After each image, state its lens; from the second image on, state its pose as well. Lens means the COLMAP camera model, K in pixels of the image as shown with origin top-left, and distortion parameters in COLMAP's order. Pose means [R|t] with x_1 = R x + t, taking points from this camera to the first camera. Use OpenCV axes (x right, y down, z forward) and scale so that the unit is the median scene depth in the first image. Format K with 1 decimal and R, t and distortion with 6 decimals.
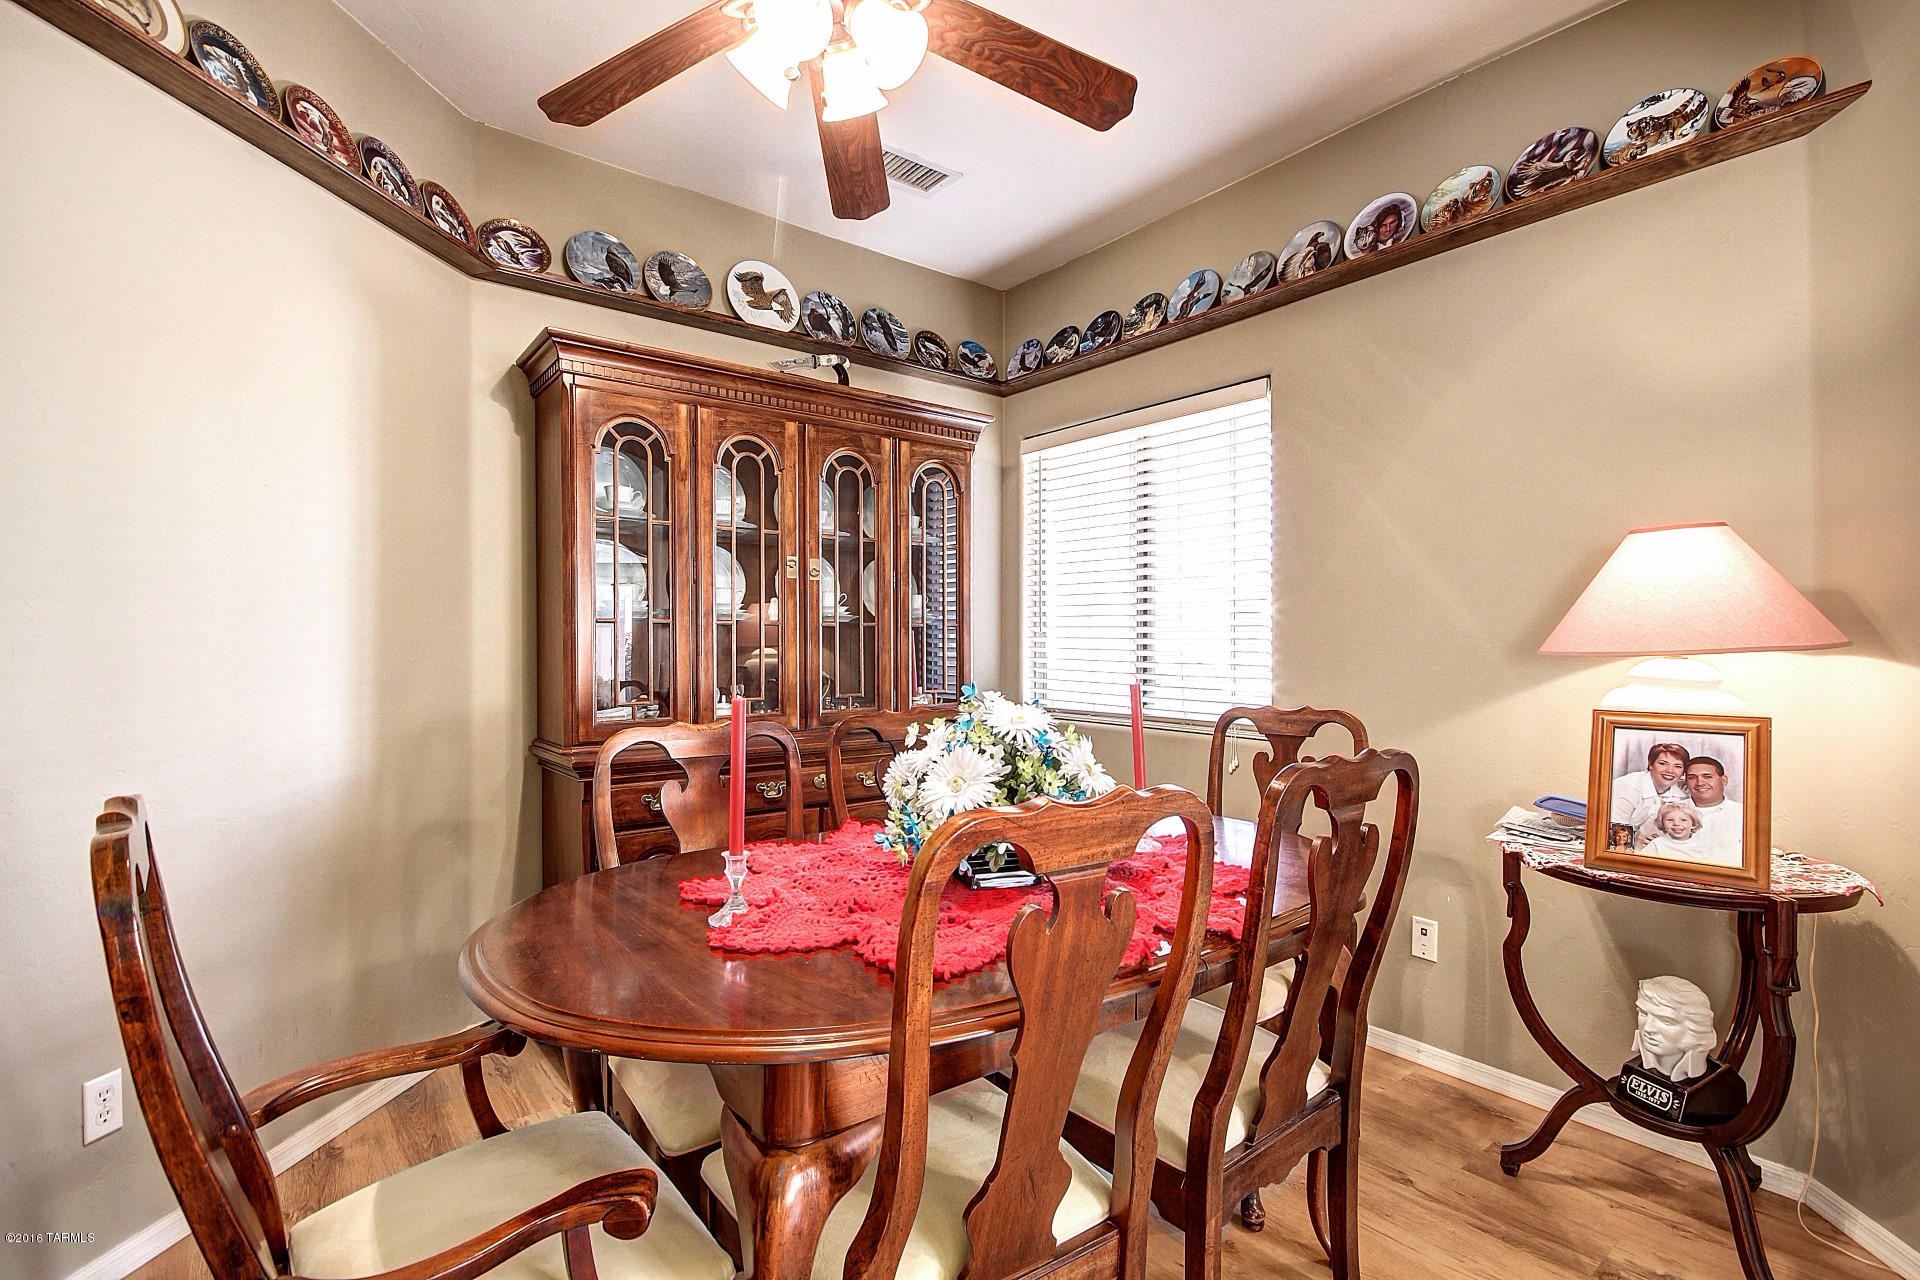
lens RADIAL K [[890.5, 0, 960.3], [0, 890.5, 639.2], [0, 0, 1]] dist [0.007807, -0.007253]
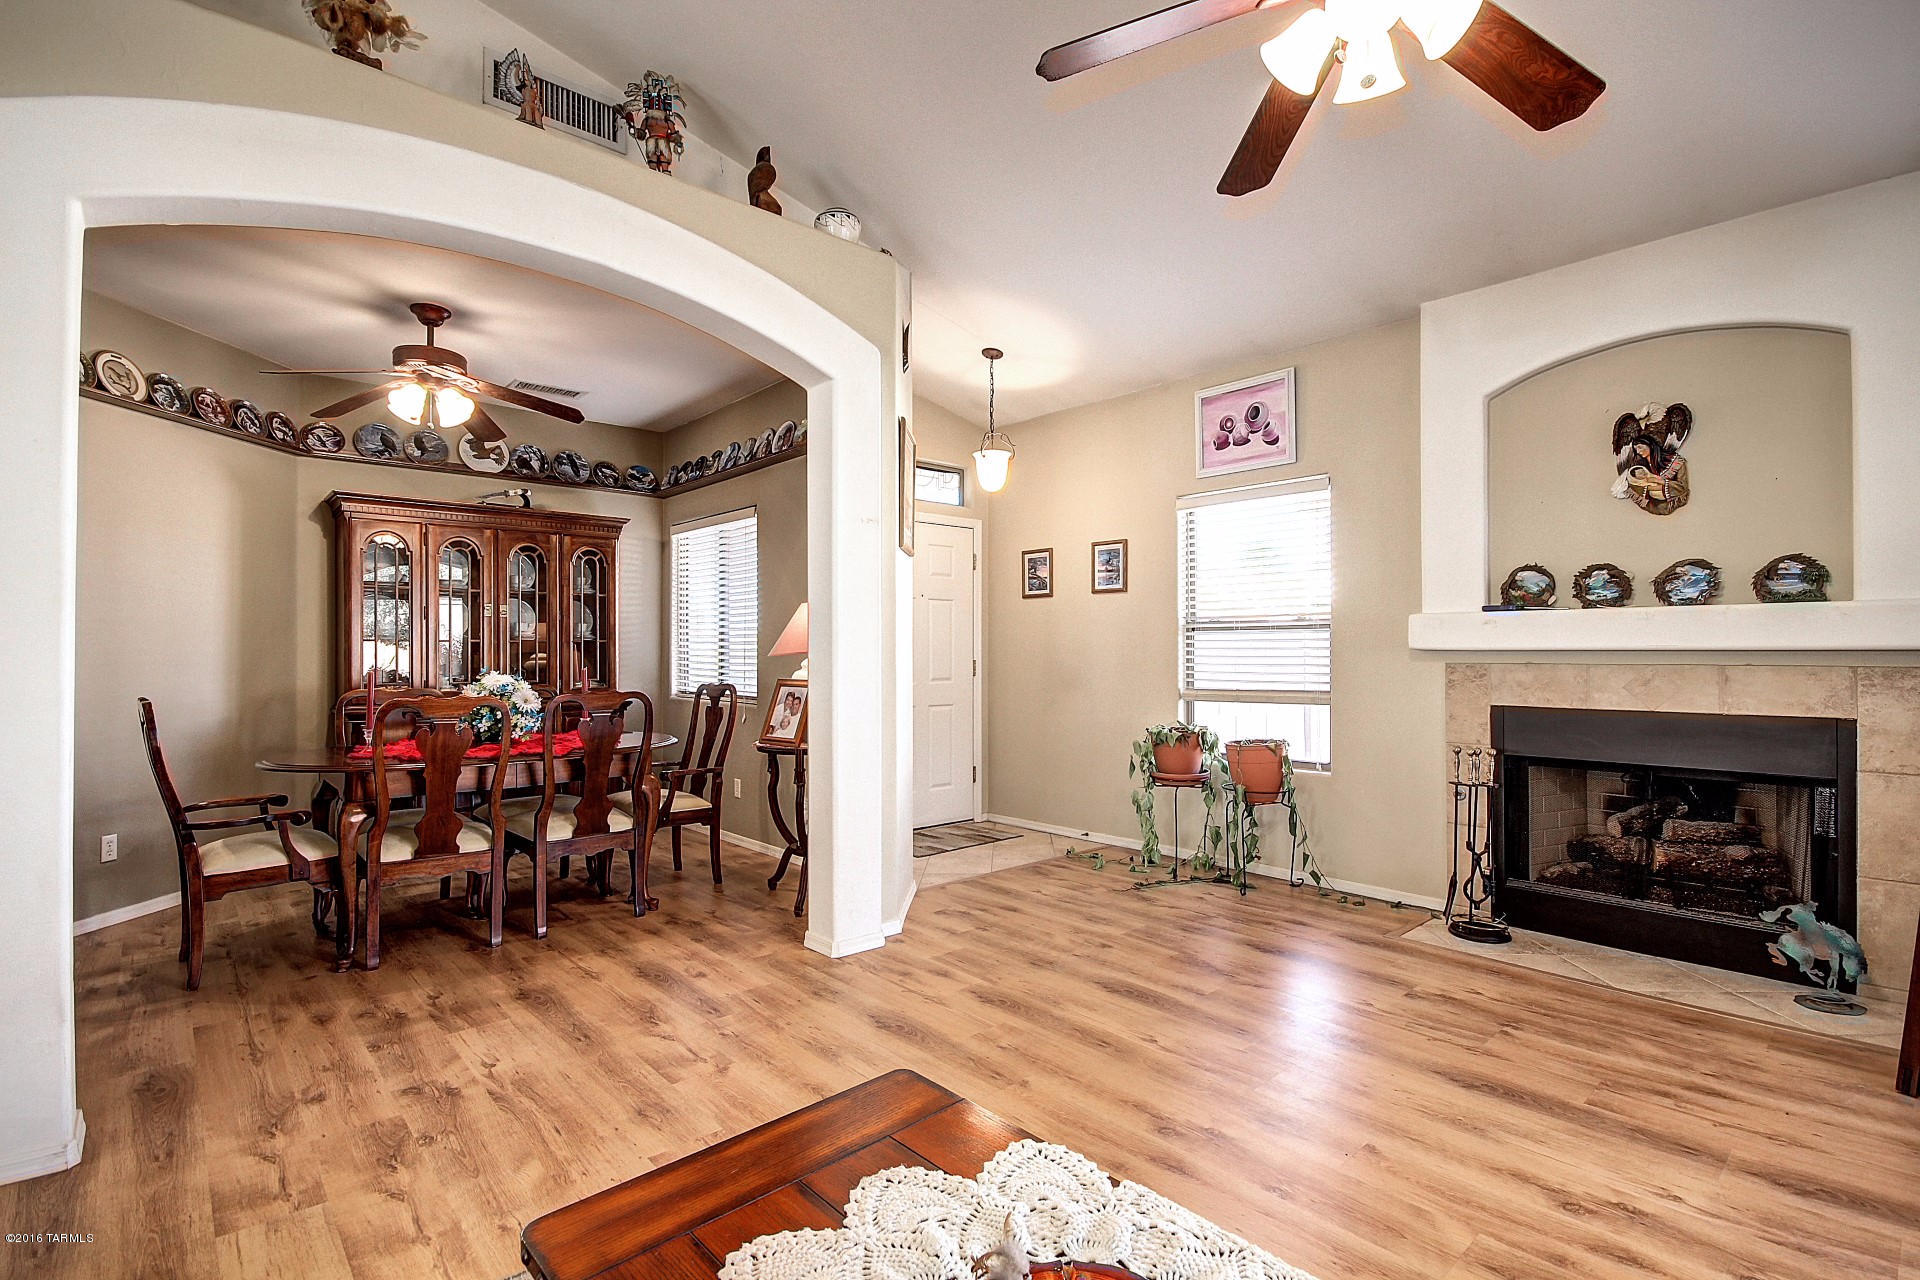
lens RADIAL K [[890.5, 0, 960.4], [0, 890.5, 639.5], [0, 0, 1]] dist [0.007807, -0.007253]
pose [[0.997984, -0.002333, 0.063424, 0.713118], [0.003029, 0.999936, -0.010876, 0.001518], [-0.063394, 0.011047, 0.997927, -0.941664]]
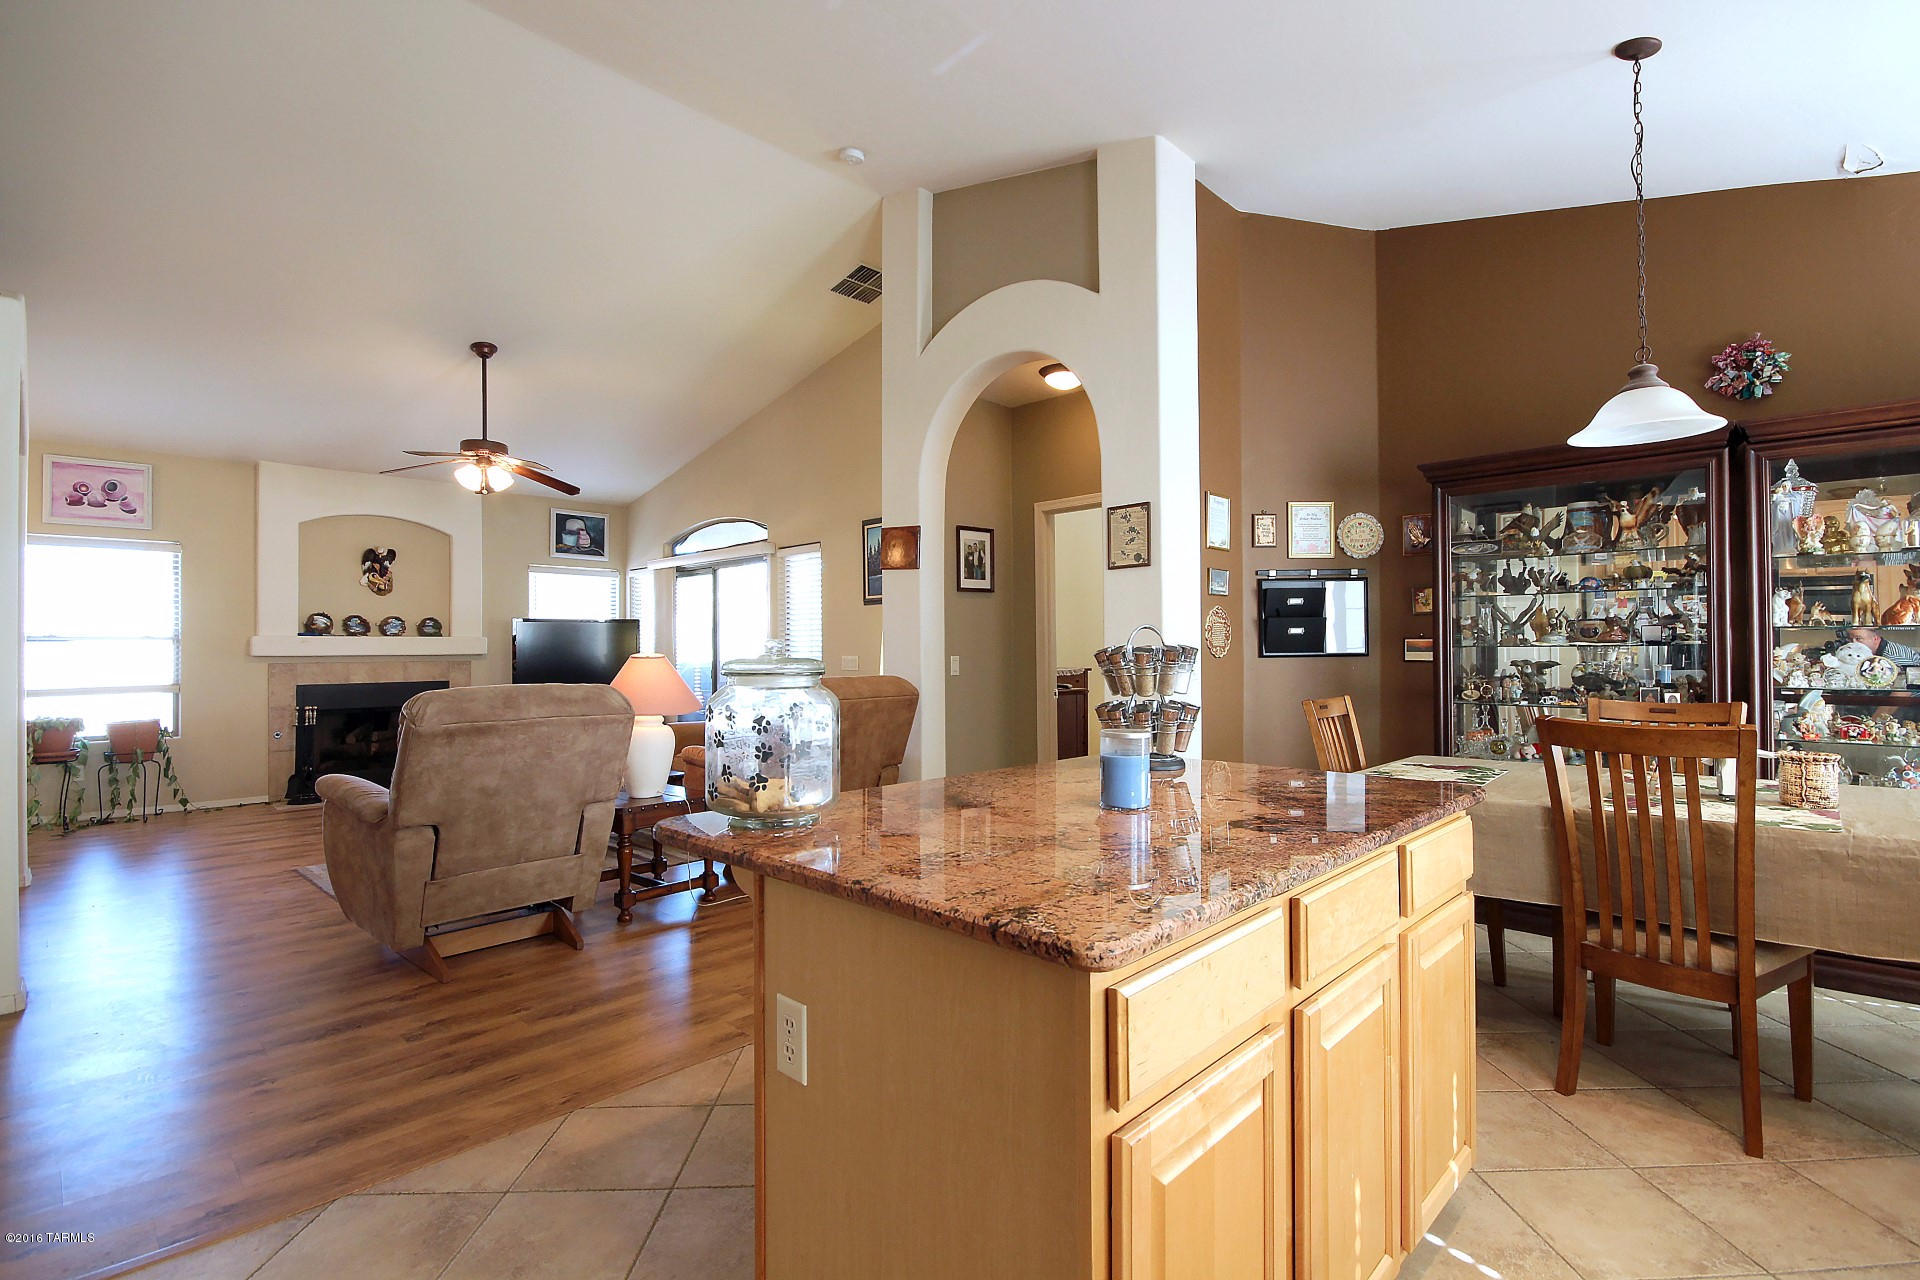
lens RADIAL K [[890.5, 0, 962.4], [0, 890.5, 642.3], [0, 0, 1]] dist [0.007807, -0.007253]
pose [[-0.121022, 0.009275, 0.992606, -1.338455], [0.004952, 0.999950, -0.008740, -0.003191], [-0.992637, 0.003858, -0.121062, -1.253072]]
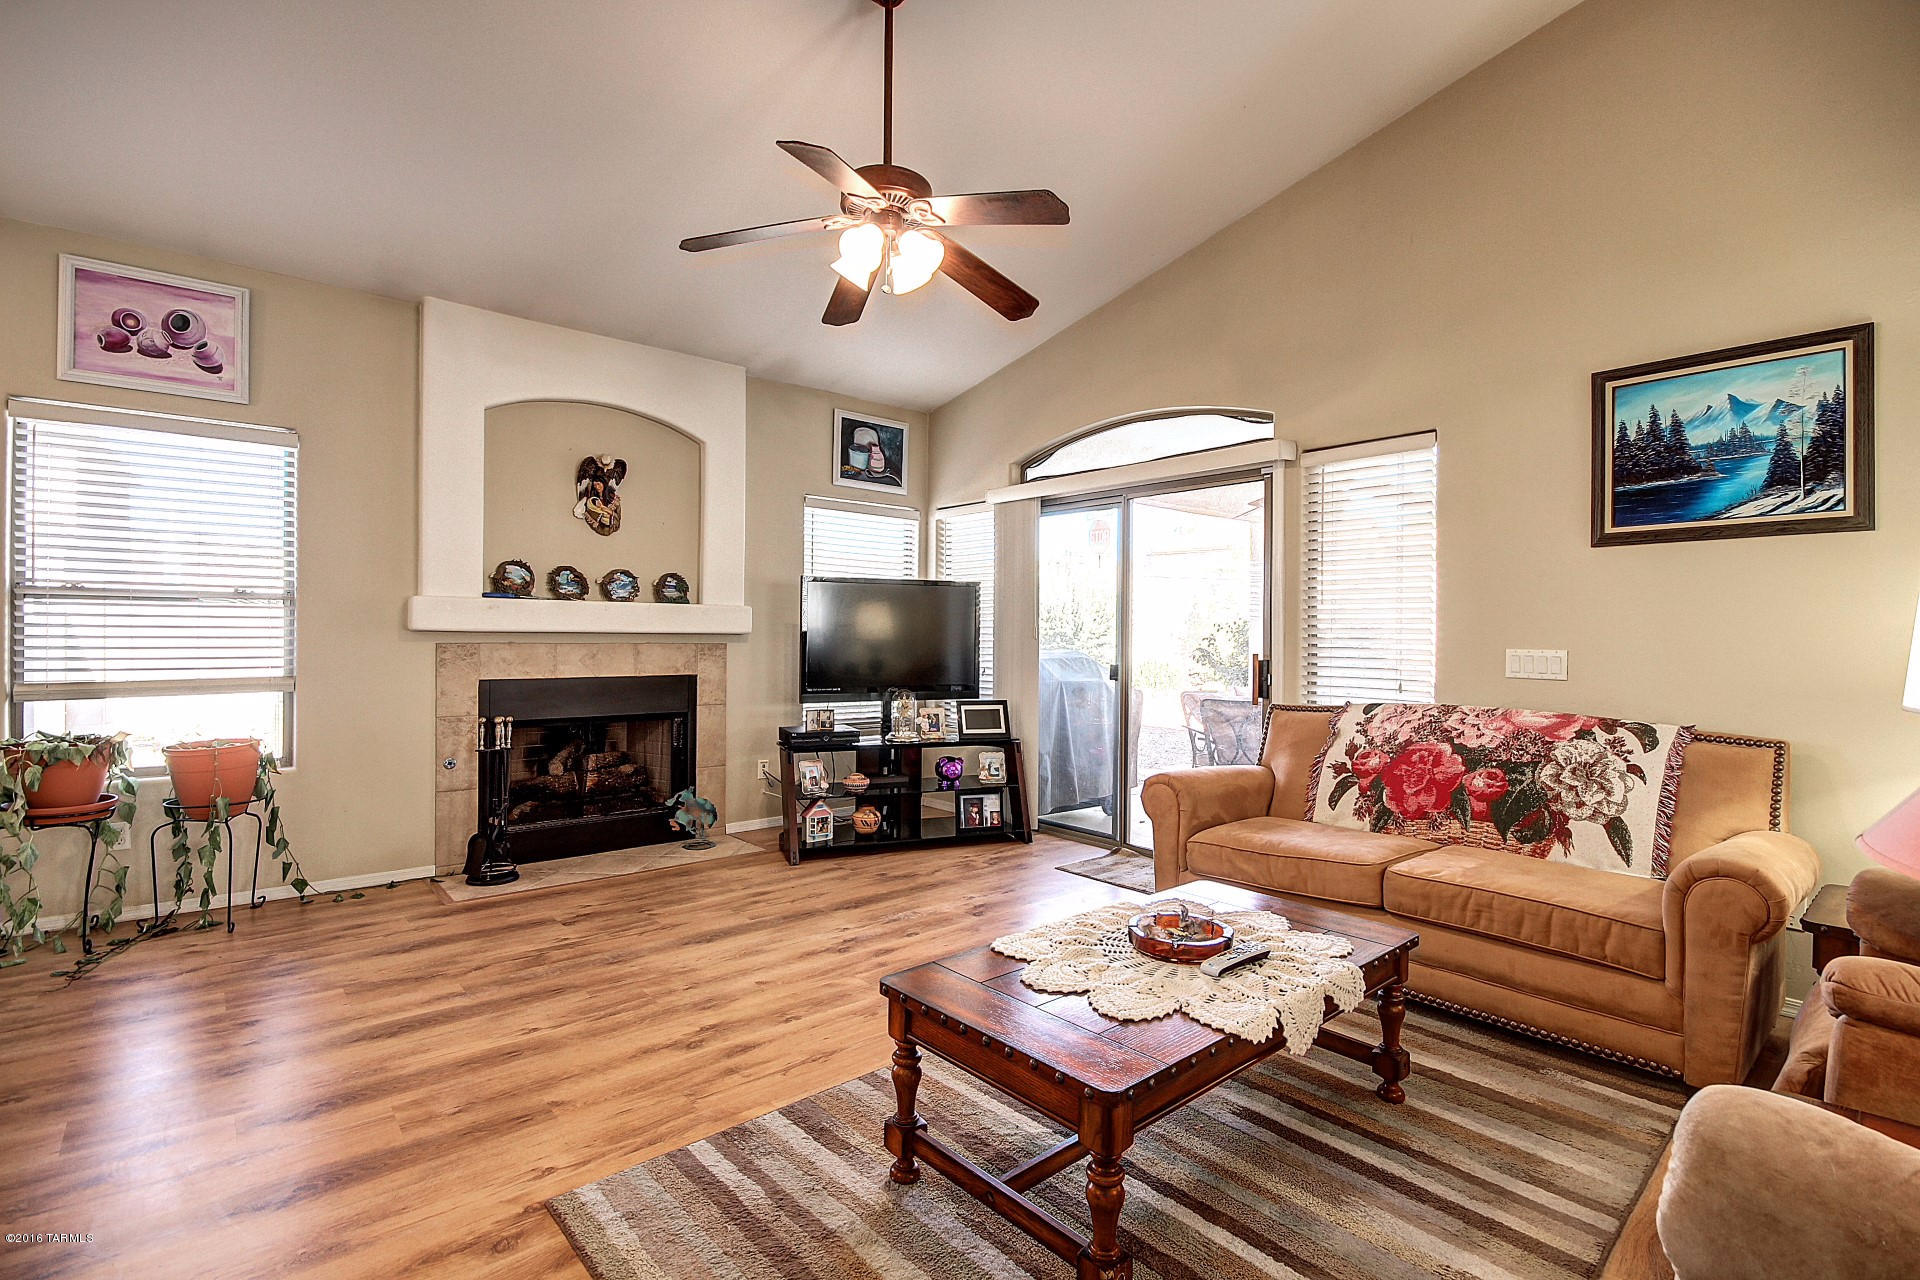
lens RADIAL K [[890.5, 0, 968.5], [0, 890.5, 639.6], [0, 0, 1]] dist [0.007807, -0.007253]
pose [[-0.039448, -0.007037, 0.999197, -0.023081], [-0.011523, 0.999912, 0.006587, -0.000511], [-0.999155, -0.011254, -0.039525, -0.375315]]
